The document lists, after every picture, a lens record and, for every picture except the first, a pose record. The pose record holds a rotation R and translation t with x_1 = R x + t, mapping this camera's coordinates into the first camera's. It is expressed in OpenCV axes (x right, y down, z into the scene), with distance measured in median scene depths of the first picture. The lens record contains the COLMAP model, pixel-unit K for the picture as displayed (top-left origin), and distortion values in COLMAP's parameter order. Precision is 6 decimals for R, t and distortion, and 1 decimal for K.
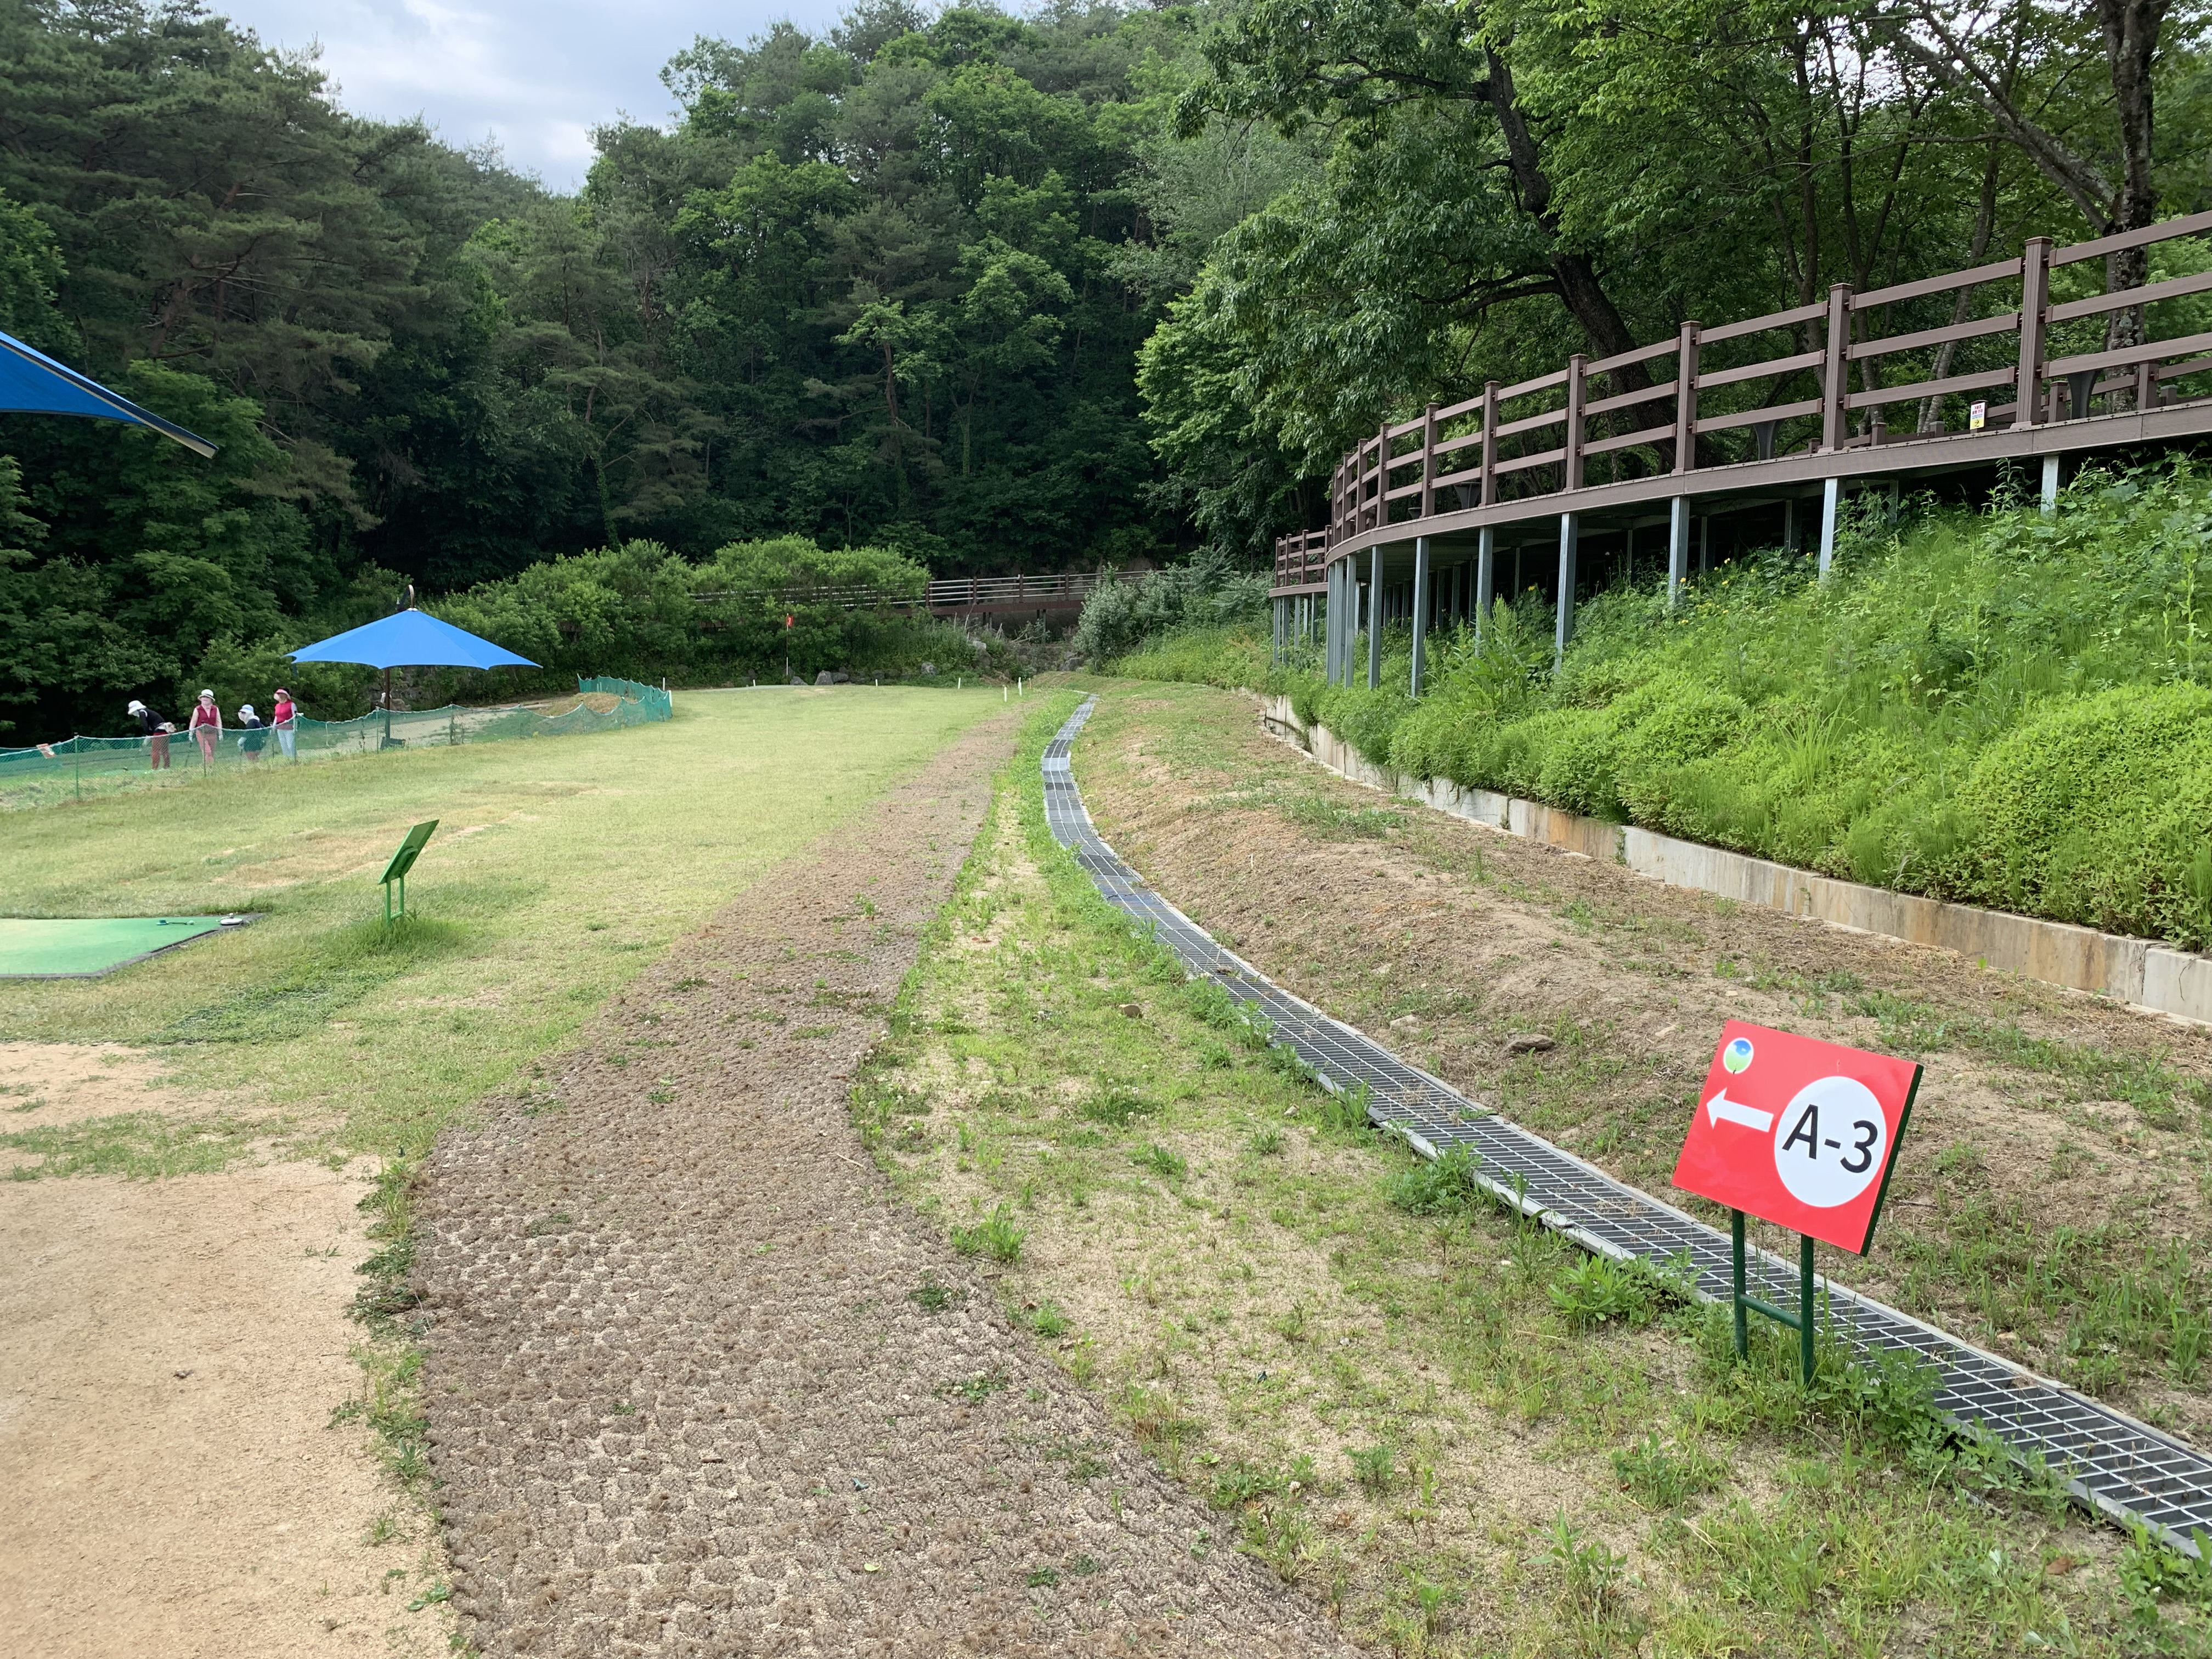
lens RADIAL K [[1658.9, 0, 1099.6], [0, 1658.9, 829.0], [0, 0, 1]] dist [0.012335, -0.012429]
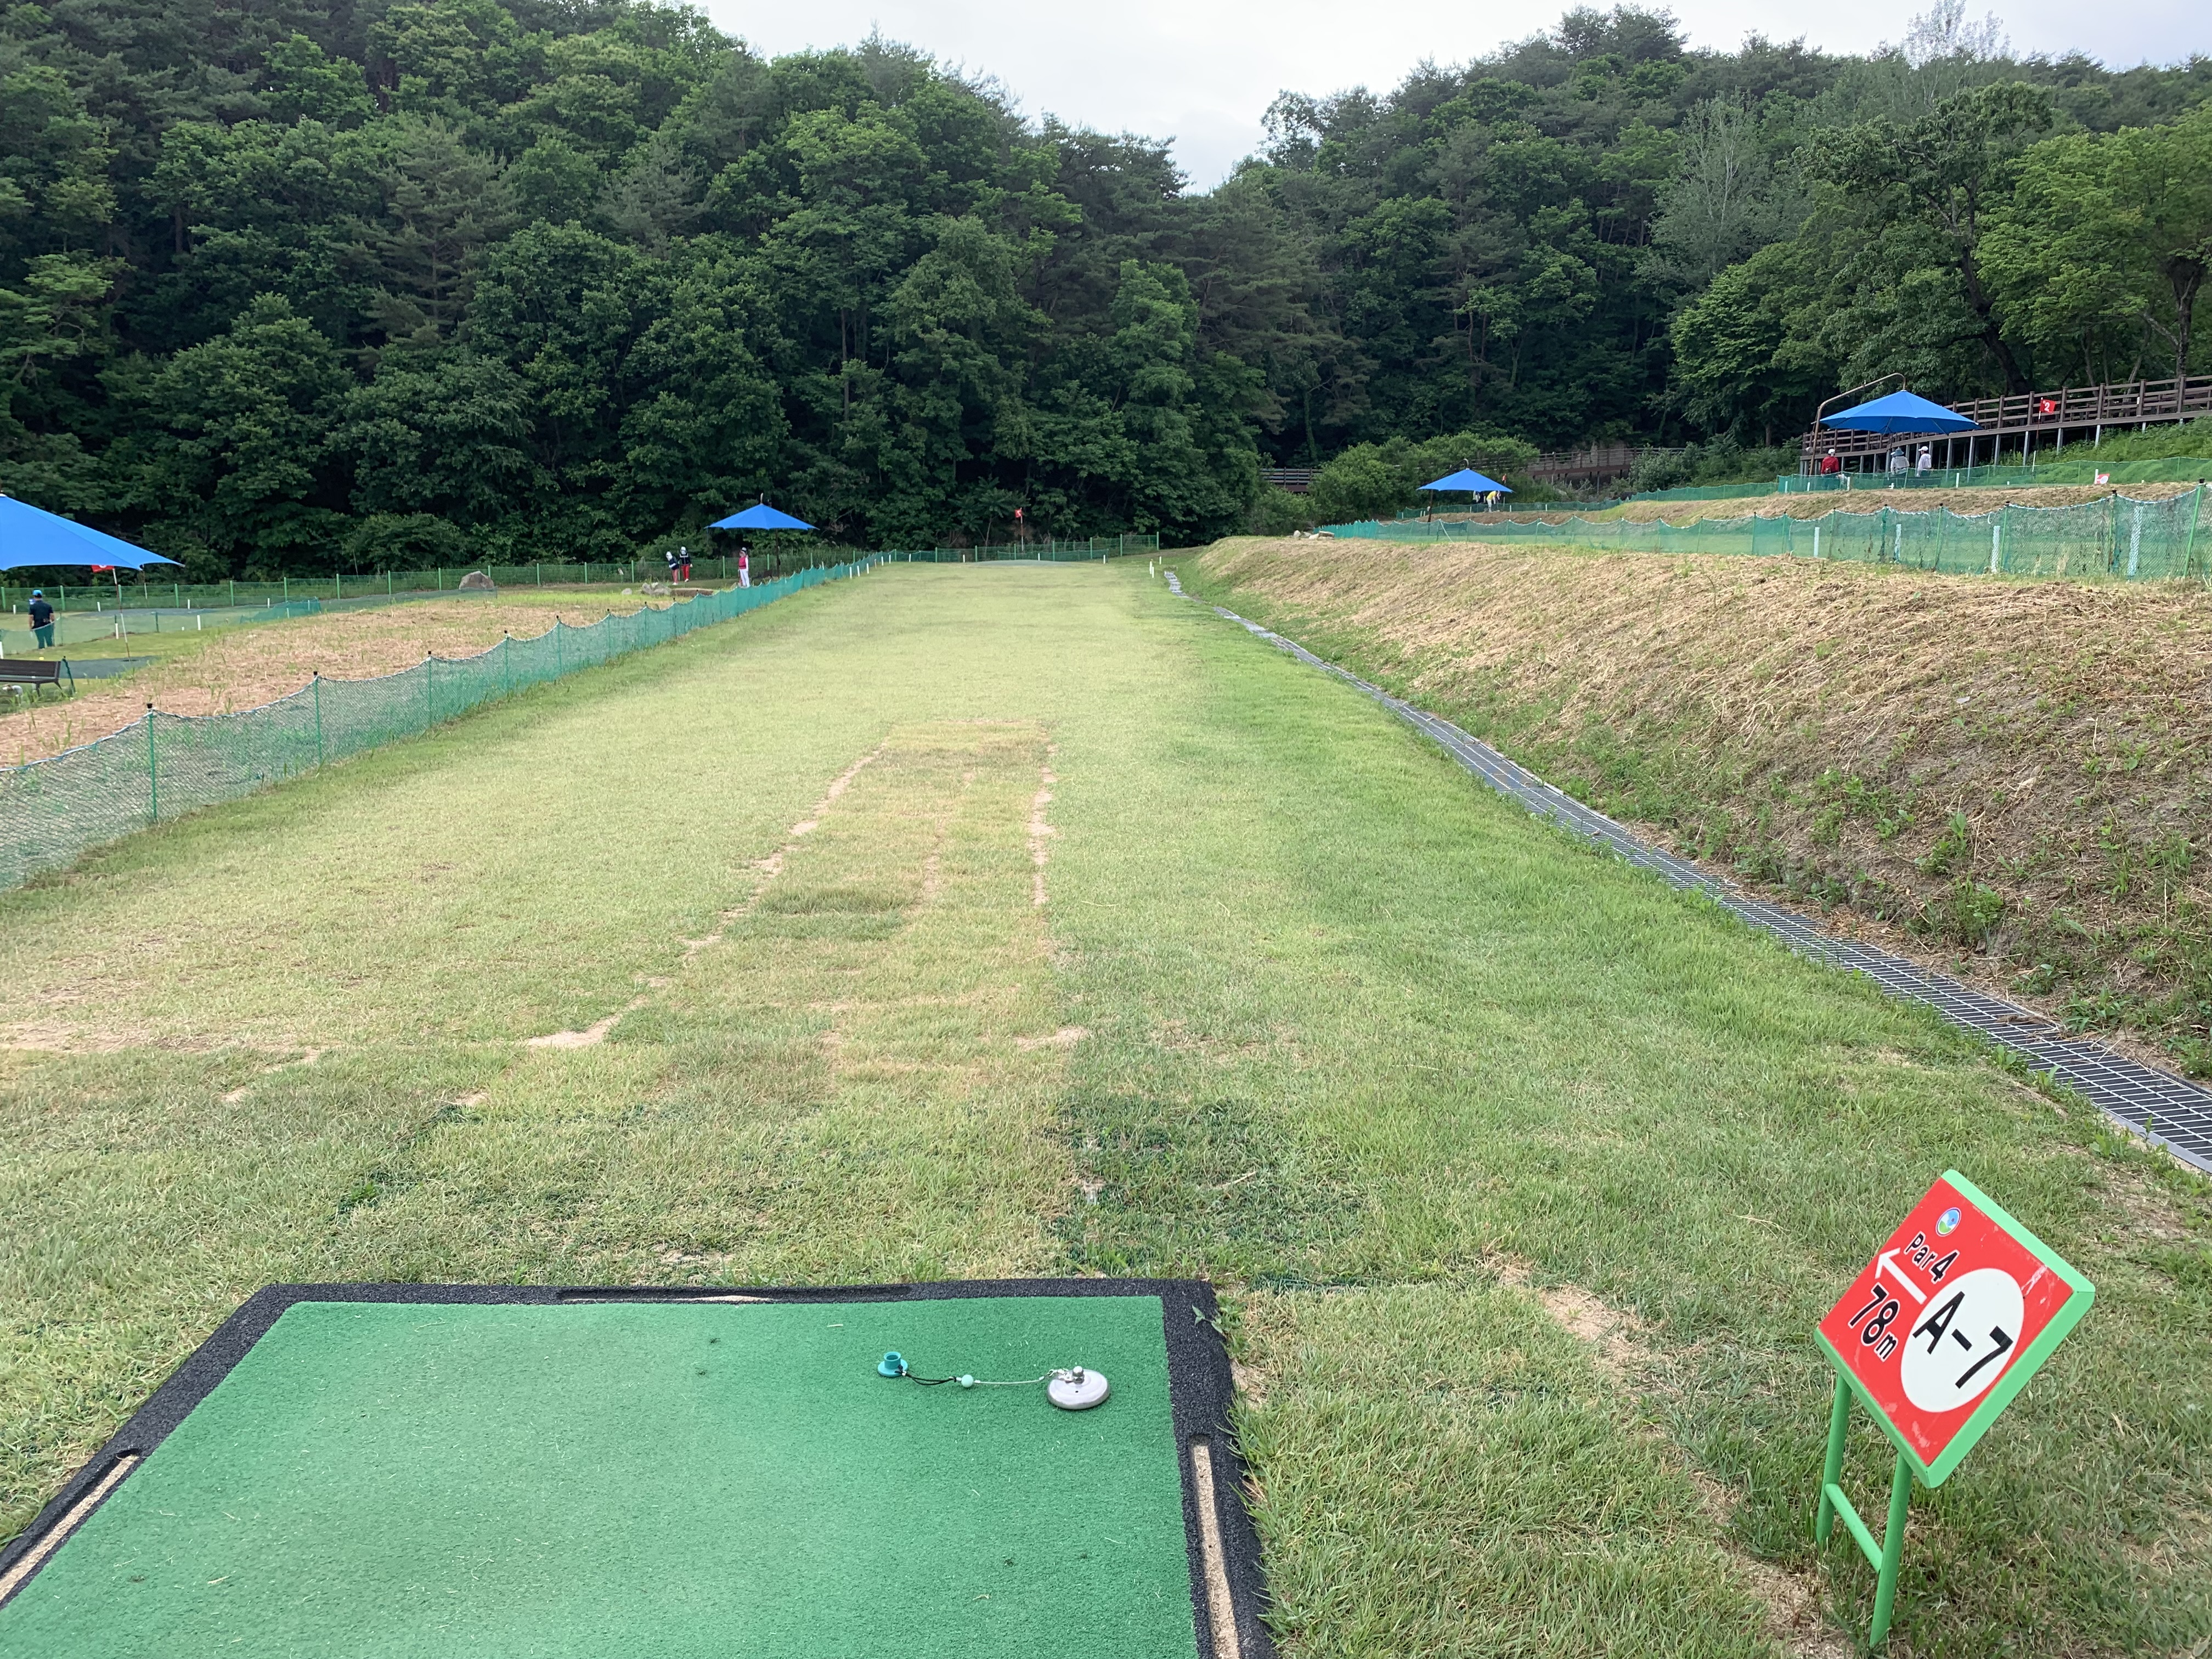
lens RADIAL K [[1658.9, 0, 1111.9], [0, 1658.9, 829.0], [0, 0, 1]] dist [0.012335, -0.012429]
pose [[0.995769, 0.003138, -0.091840, -0.348258], [0.003215, 0.997615, 0.068944, 0.109006], [0.091837, -0.068948, 0.993384, -0.733712]]
